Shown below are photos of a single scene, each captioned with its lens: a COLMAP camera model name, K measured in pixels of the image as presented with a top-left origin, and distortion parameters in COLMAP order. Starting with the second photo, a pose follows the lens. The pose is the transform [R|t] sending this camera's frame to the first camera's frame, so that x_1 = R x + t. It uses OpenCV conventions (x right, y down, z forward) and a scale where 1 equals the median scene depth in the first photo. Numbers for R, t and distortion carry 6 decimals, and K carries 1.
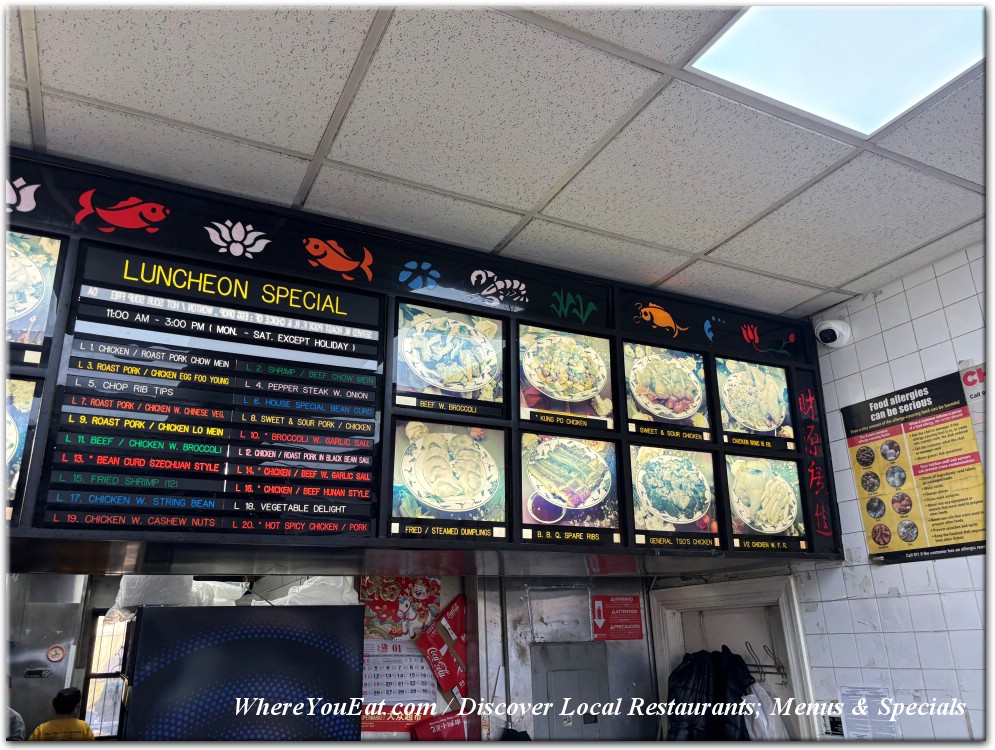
lens RADIAL K [[743.0, 0, 497.5], [0, 743.0, 375.0], [0, 0, 1]] dist [0.039984, -0.048377]
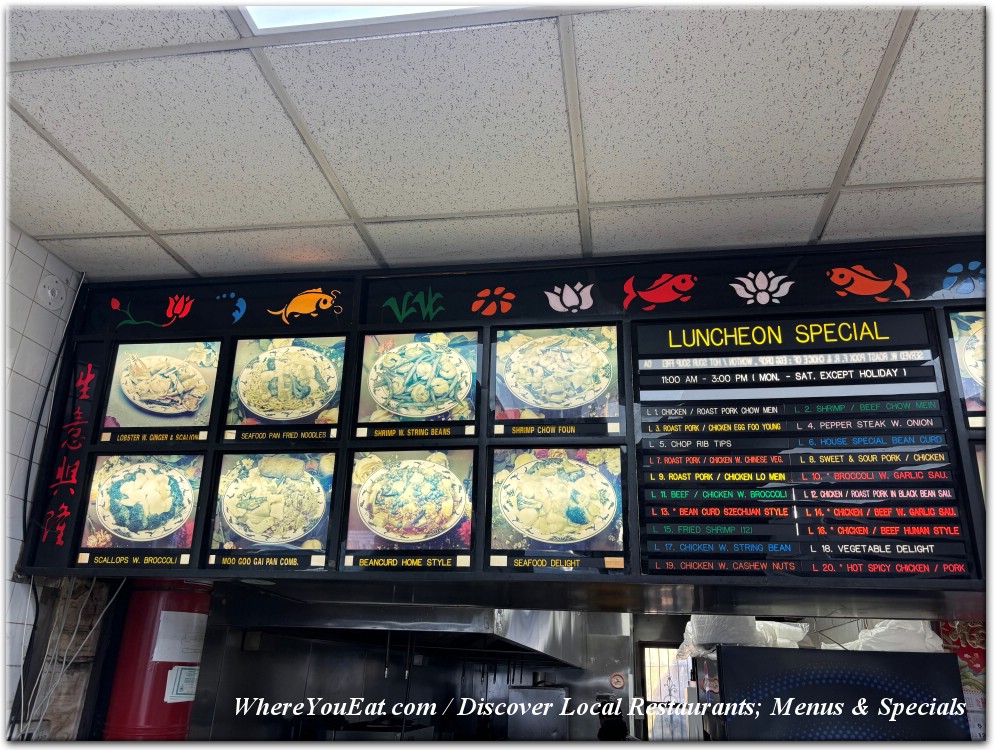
lens RADIAL K [[743.0, 0, 497.5], [0, 743.0, 375.0], [0, 0, 1]] dist [0.039984, -0.048377]
pose [[0.806225, -0.169010, -0.566954, -0.080699], [0.144339, 0.985559, -0.088543, -0.025824], [0.573731, -0.010448, 0.818977, -0.057988]]
